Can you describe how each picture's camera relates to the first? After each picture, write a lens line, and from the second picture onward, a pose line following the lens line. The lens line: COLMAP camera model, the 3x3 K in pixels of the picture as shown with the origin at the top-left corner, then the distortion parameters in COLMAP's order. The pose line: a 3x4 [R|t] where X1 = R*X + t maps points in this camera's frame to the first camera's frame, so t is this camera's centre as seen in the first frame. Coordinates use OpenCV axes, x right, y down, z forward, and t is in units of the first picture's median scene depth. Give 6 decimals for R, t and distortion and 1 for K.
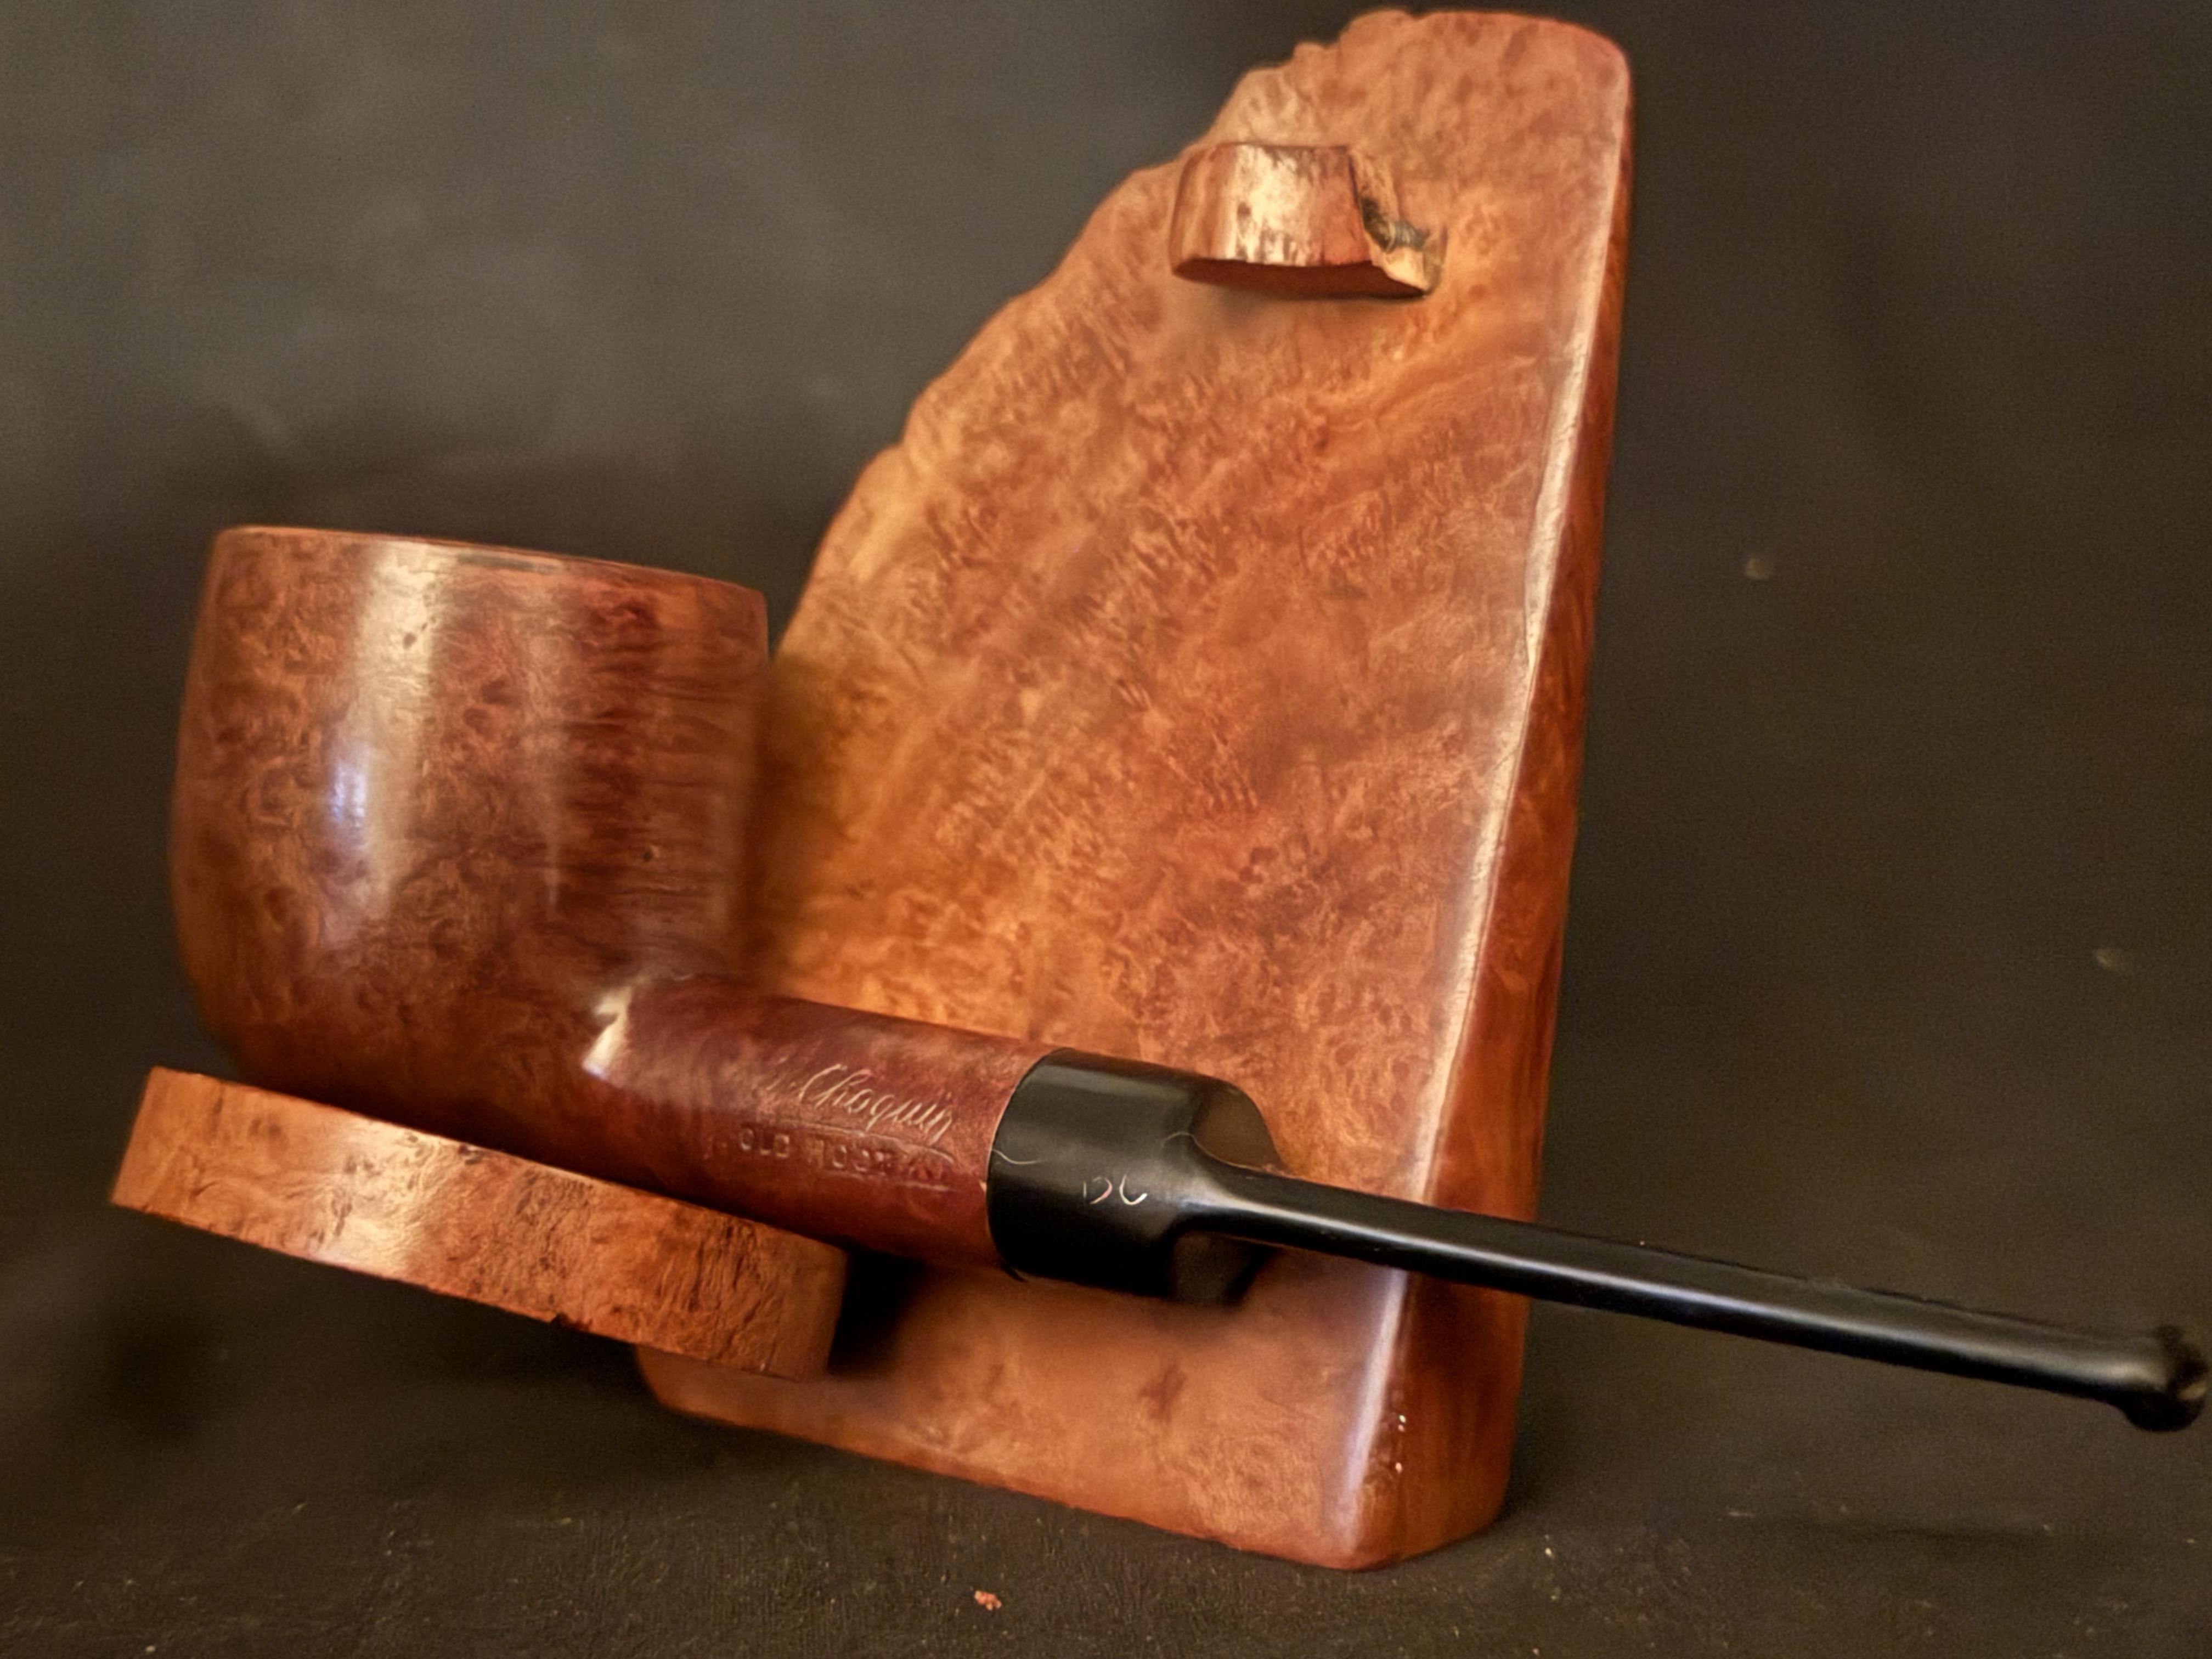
lens RADIAL K [[3326.2, 0, 1096.8], [0, 3326.2, 828.4], [0, 0, 1]] dist [0.118186, 0.000000]
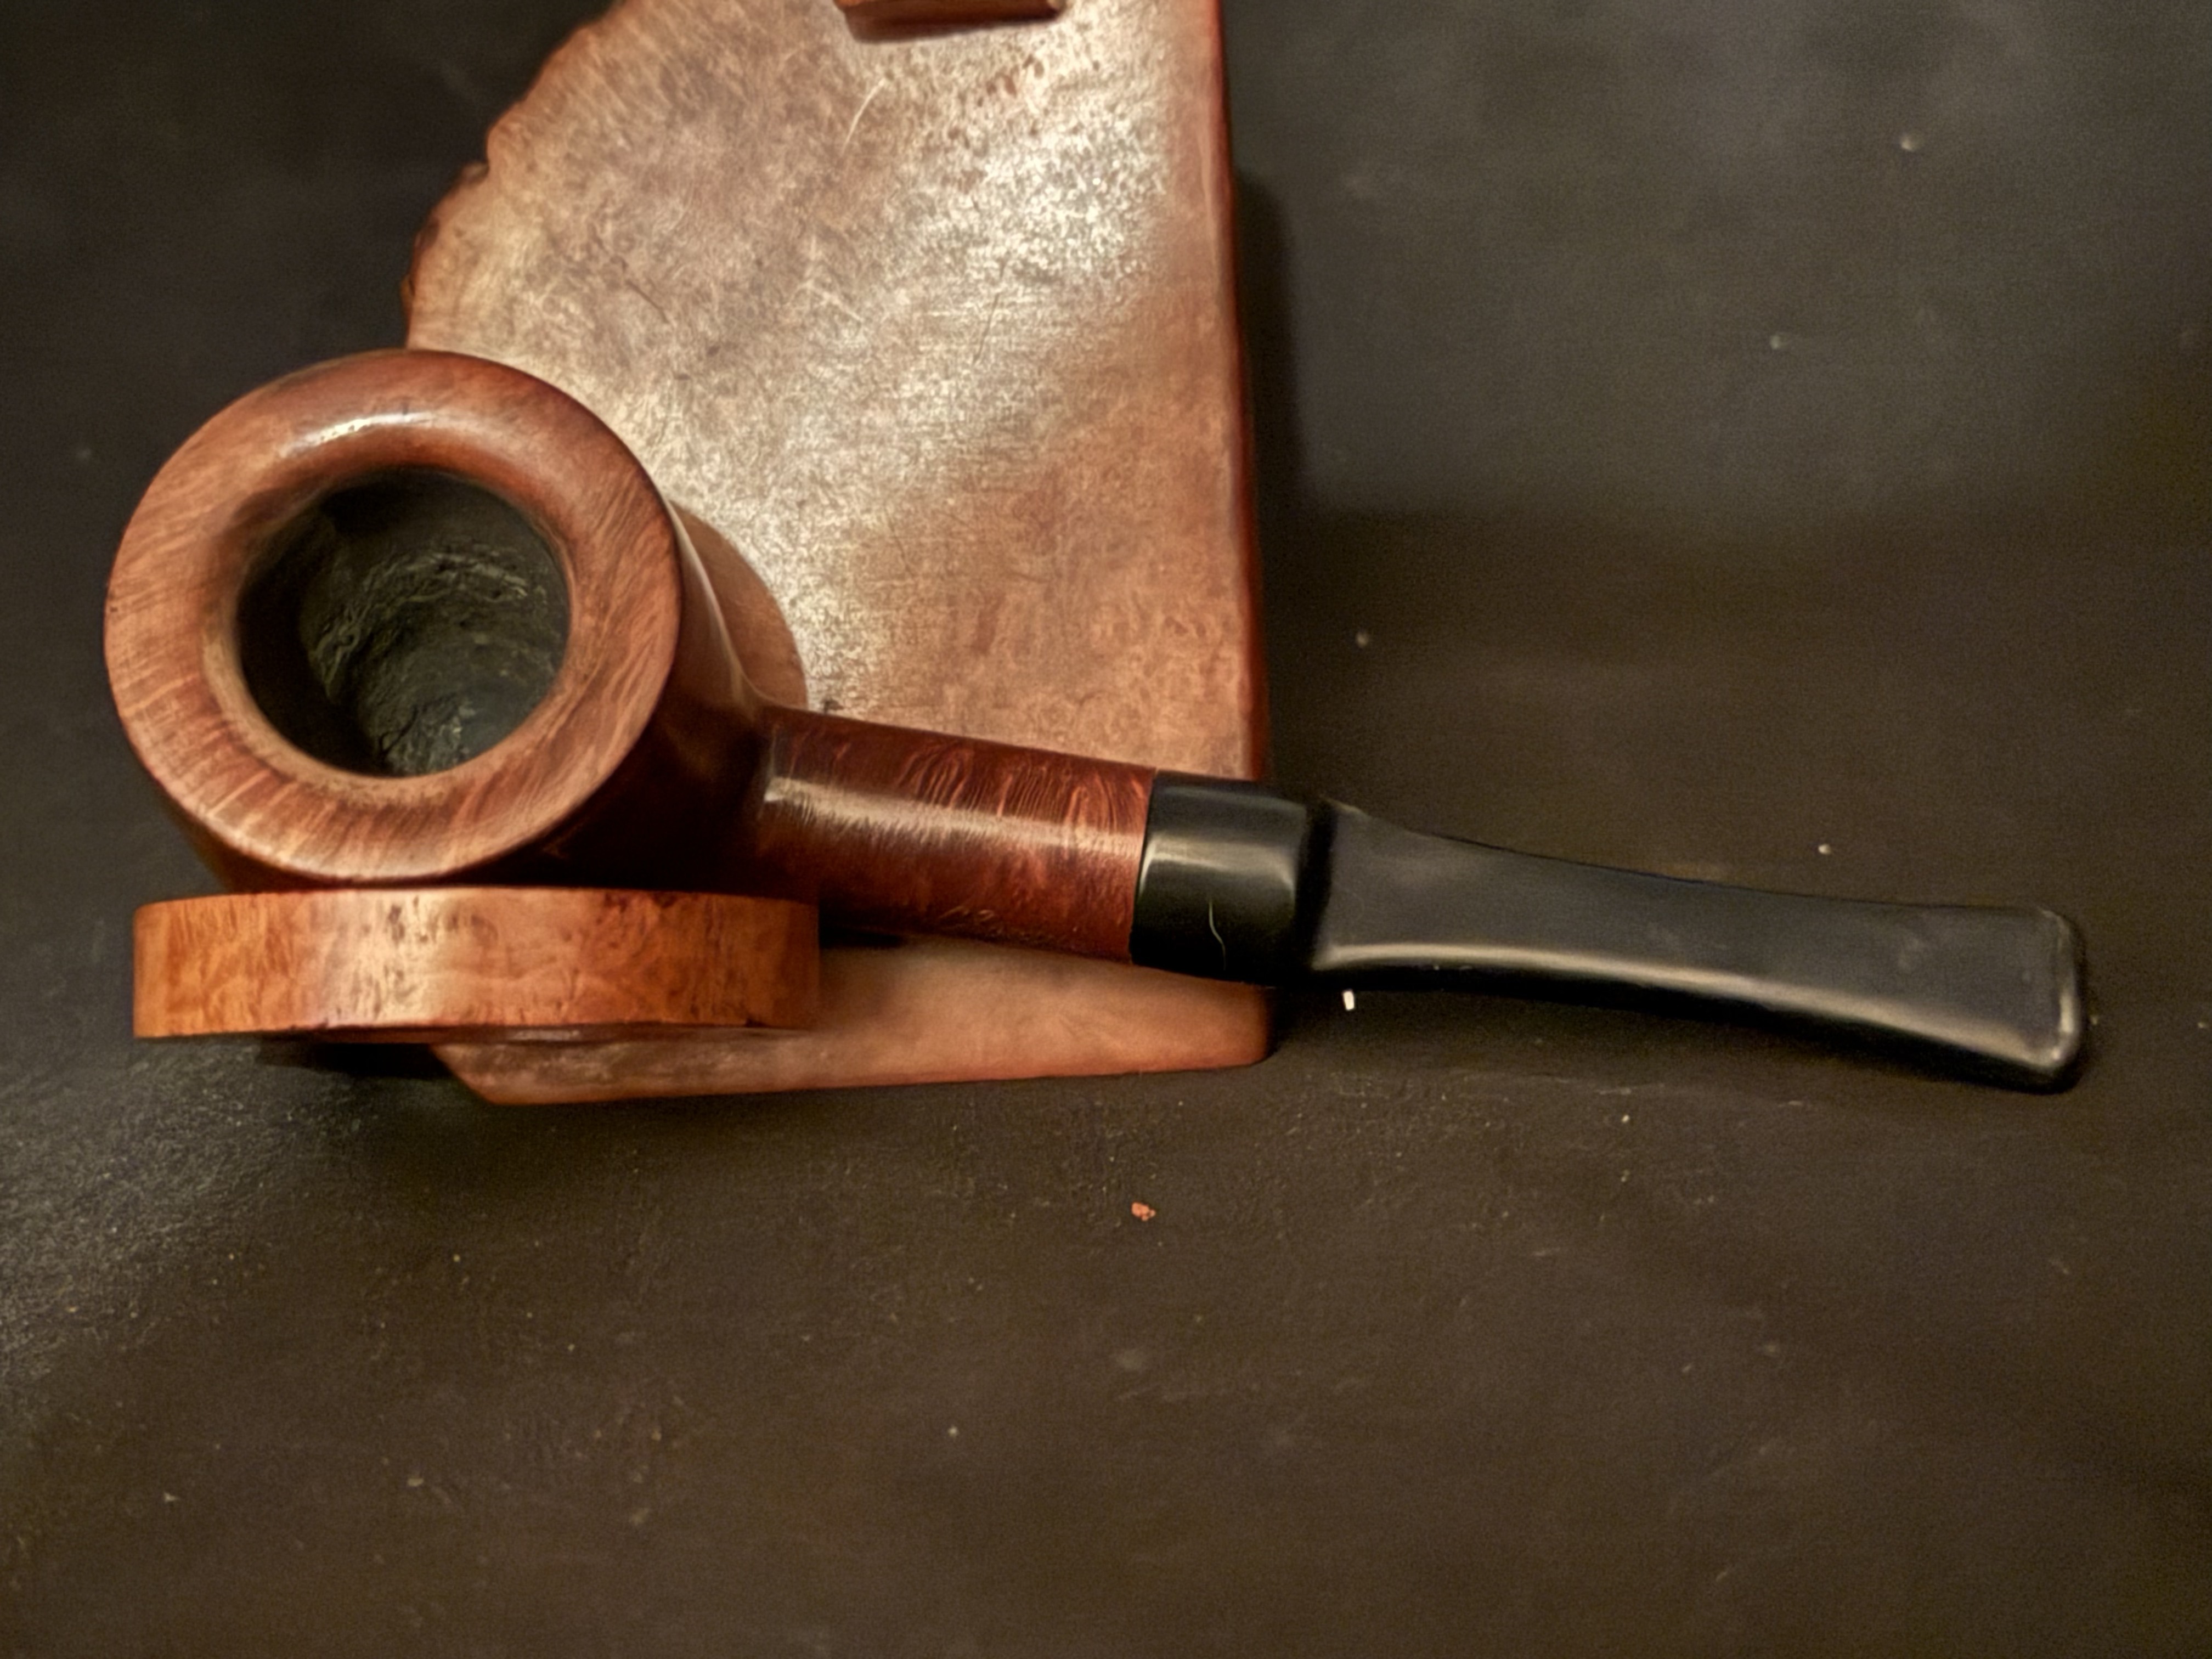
lens RADIAL K [[3471.8, 0, 1111.6], [0, 3471.8, 844.2], [0, 0, 1]] dist [0.118535, 0.000000]
pose [[0.791574, -0.217933, 0.570891, -0.651574], [0.123386, 0.972001, 0.199973, -0.120564], [-0.598487, -0.087853, 0.796301, -0.012703]]
